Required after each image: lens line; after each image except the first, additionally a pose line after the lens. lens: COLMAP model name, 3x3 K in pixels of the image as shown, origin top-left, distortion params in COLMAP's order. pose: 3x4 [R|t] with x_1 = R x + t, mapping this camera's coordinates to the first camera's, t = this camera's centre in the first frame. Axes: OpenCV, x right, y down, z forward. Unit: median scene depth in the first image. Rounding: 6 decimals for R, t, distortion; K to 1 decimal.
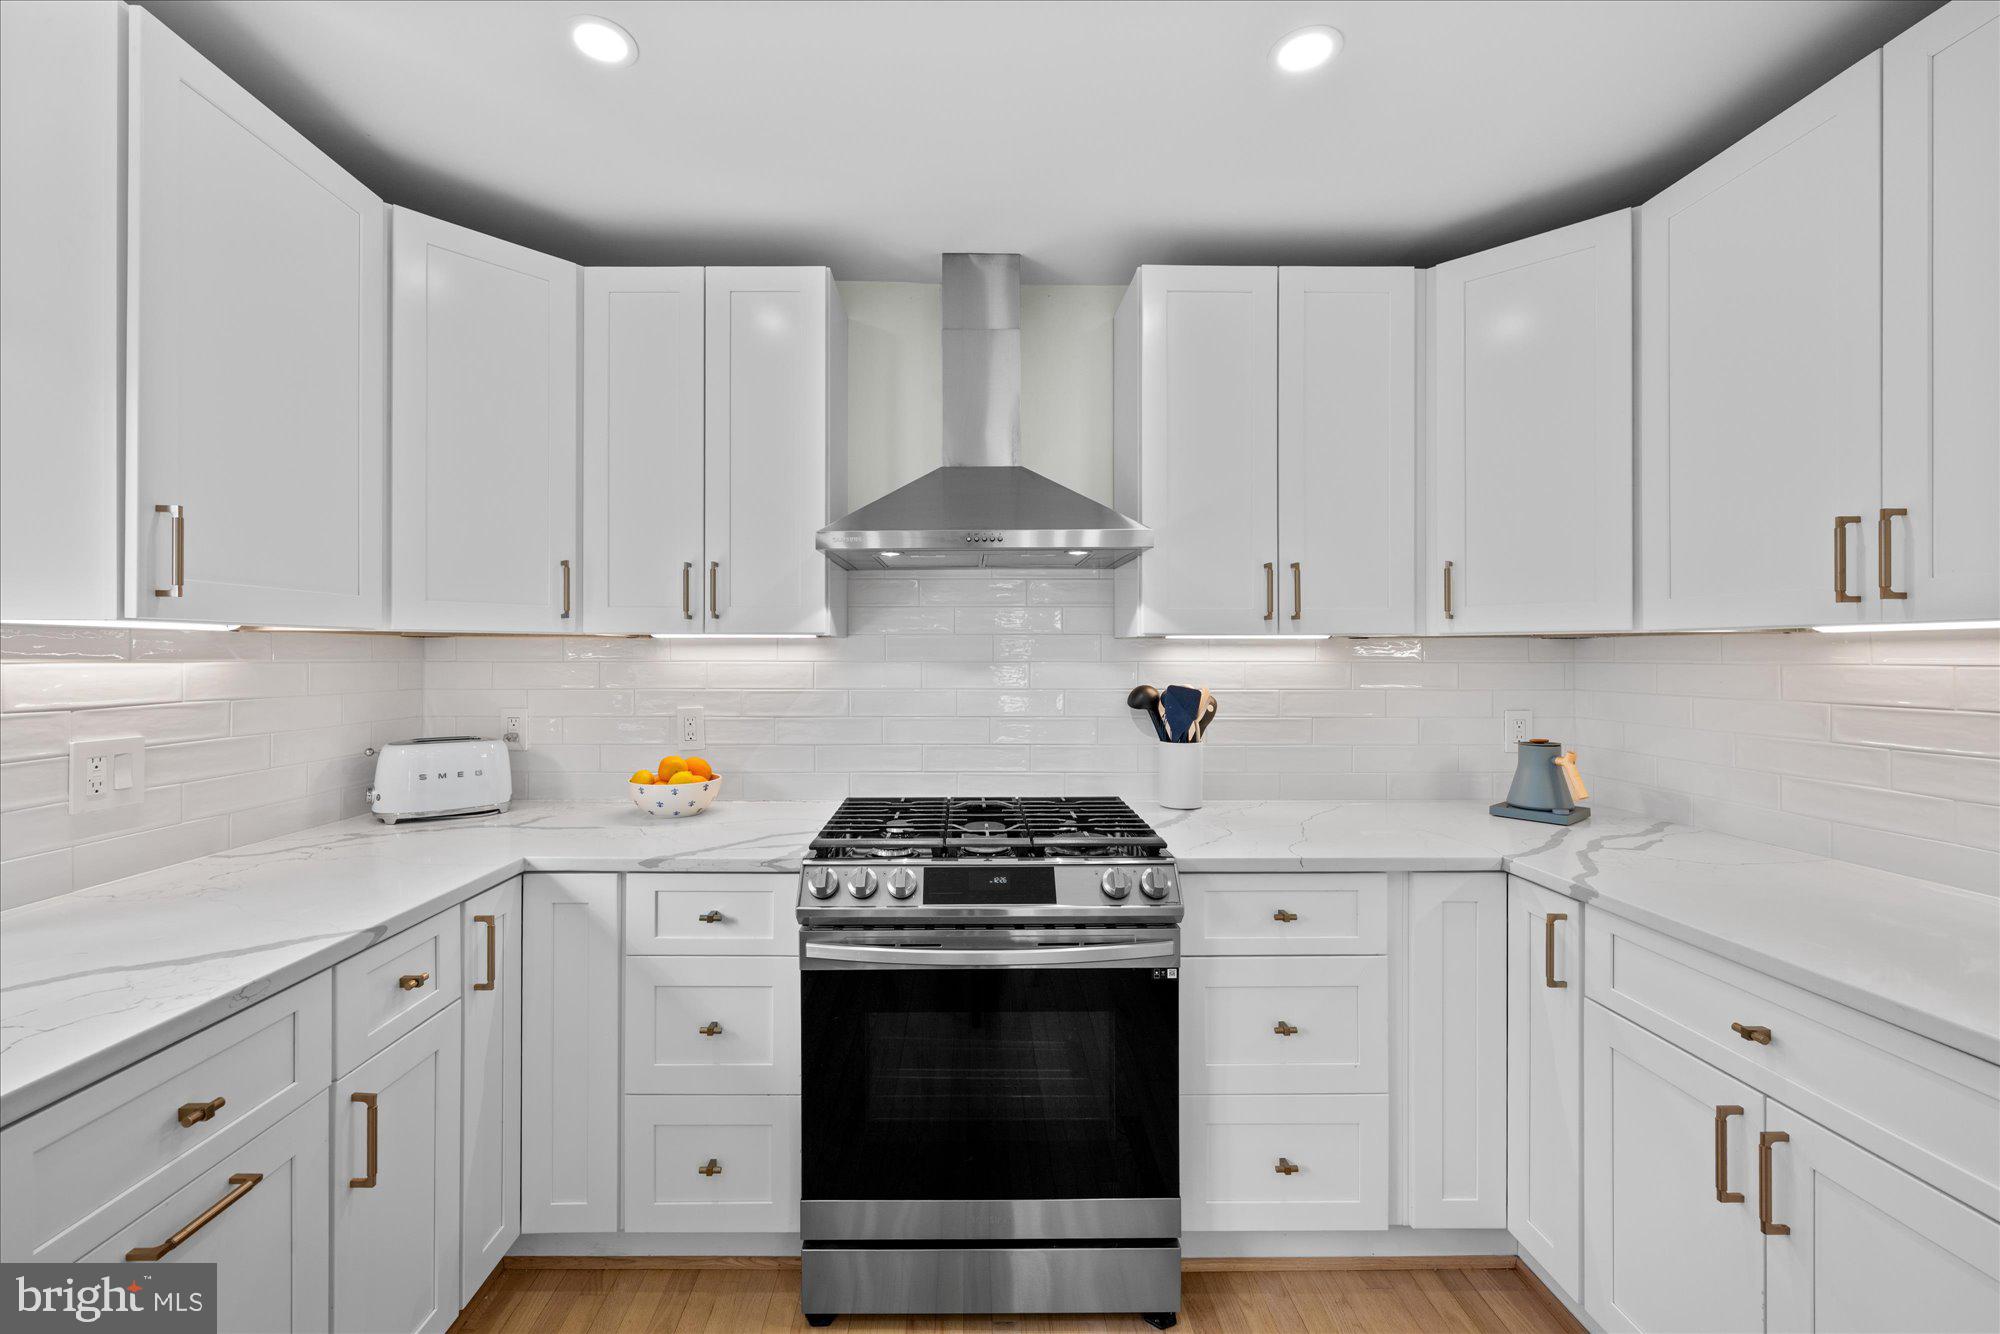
lens RADIAL K [[799.2, 0, 965.5], [0, 799.2, 657.0], [0, 0, 1]] dist [-0.010331, -0.000257]
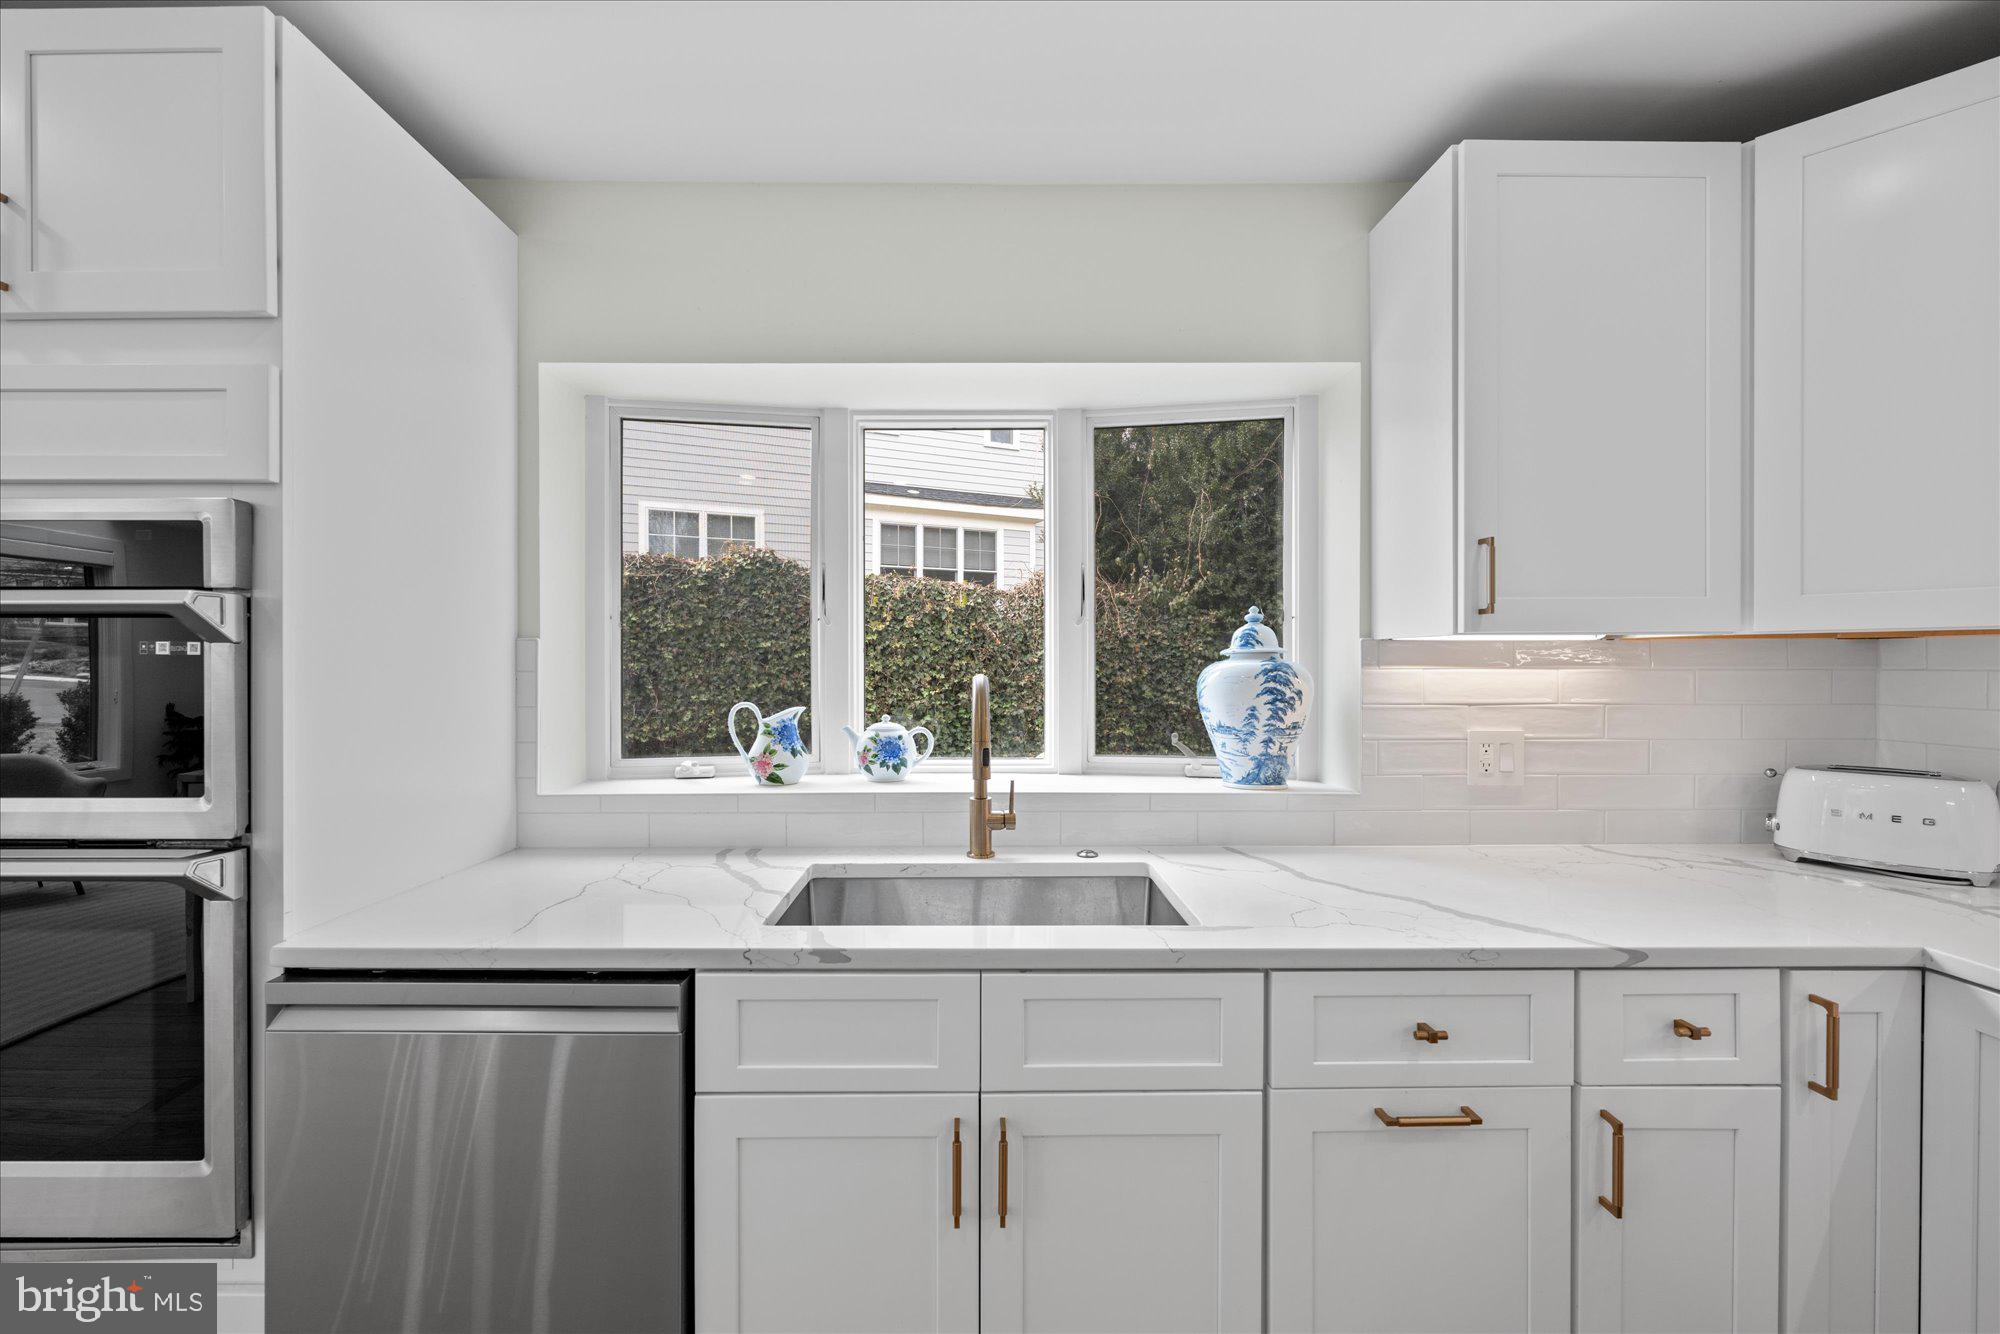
lens RADIAL K [[799.2, 0, 999.4], [0, 799.2, 670.8], [0, 0, 1]] dist [-0.010331, -0.000257]
pose [[-0.008689, 0.005646, -0.999946, 0.152186], [0.000340, 0.999984, 0.005643, 0.002486], [0.999962, -0.000291, -0.008691, 0.192761]]
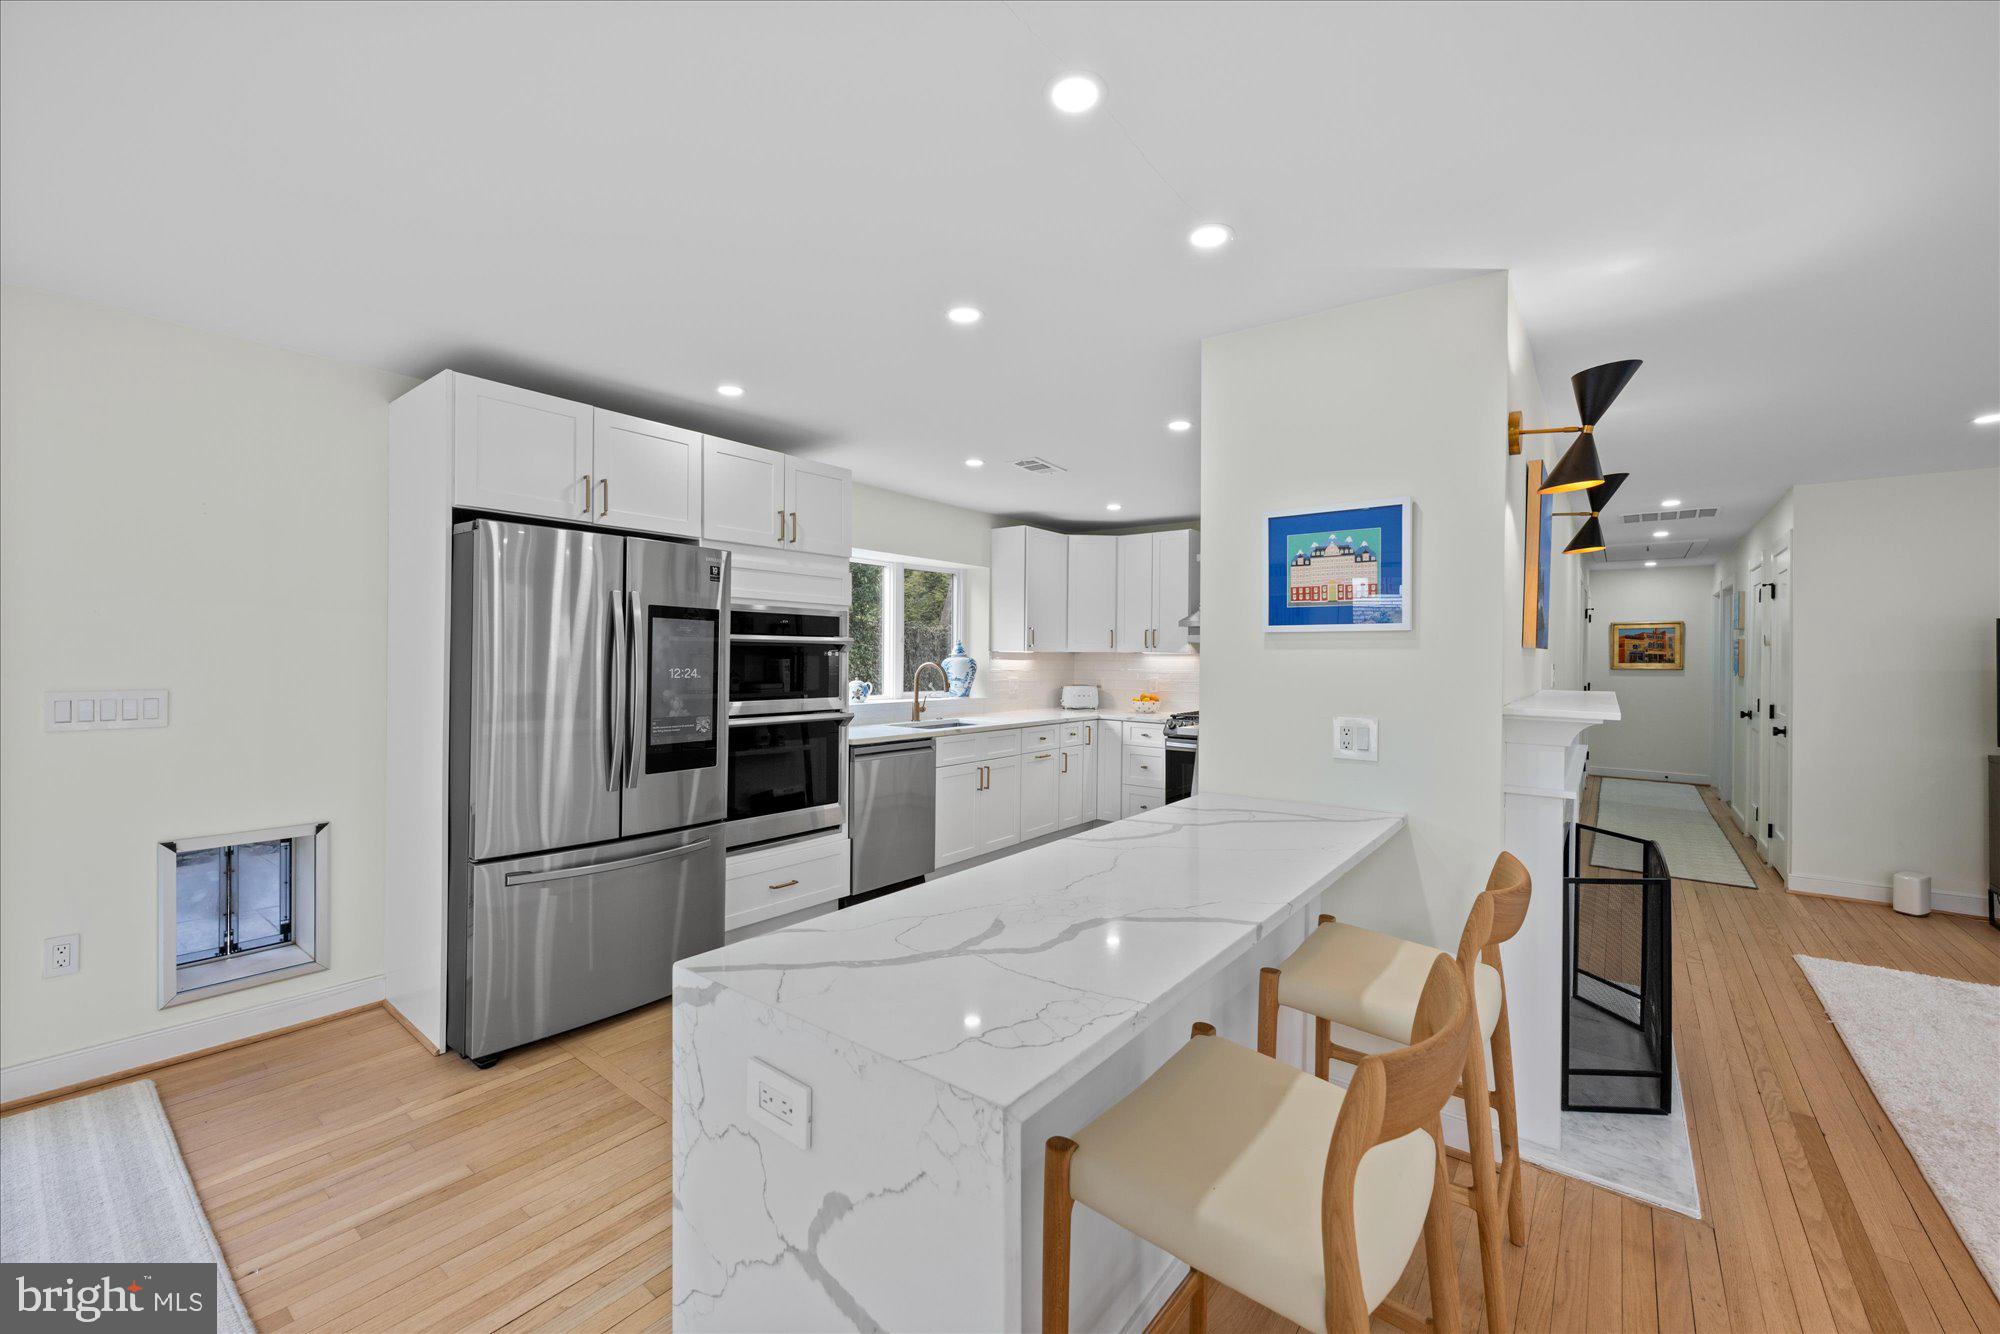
lens RADIAL K [[799.2, 0, 1002.7], [0, 799.2, 660.1], [0, 0, 1]] dist [-0.010331, -0.000257]
pose [[0.781324, 0.004051, -0.624113, 1.386409], [-0.004507, 0.999989, 0.000849, 0.000551], [0.624110, 0.002149, 0.781334, -2.132362]]
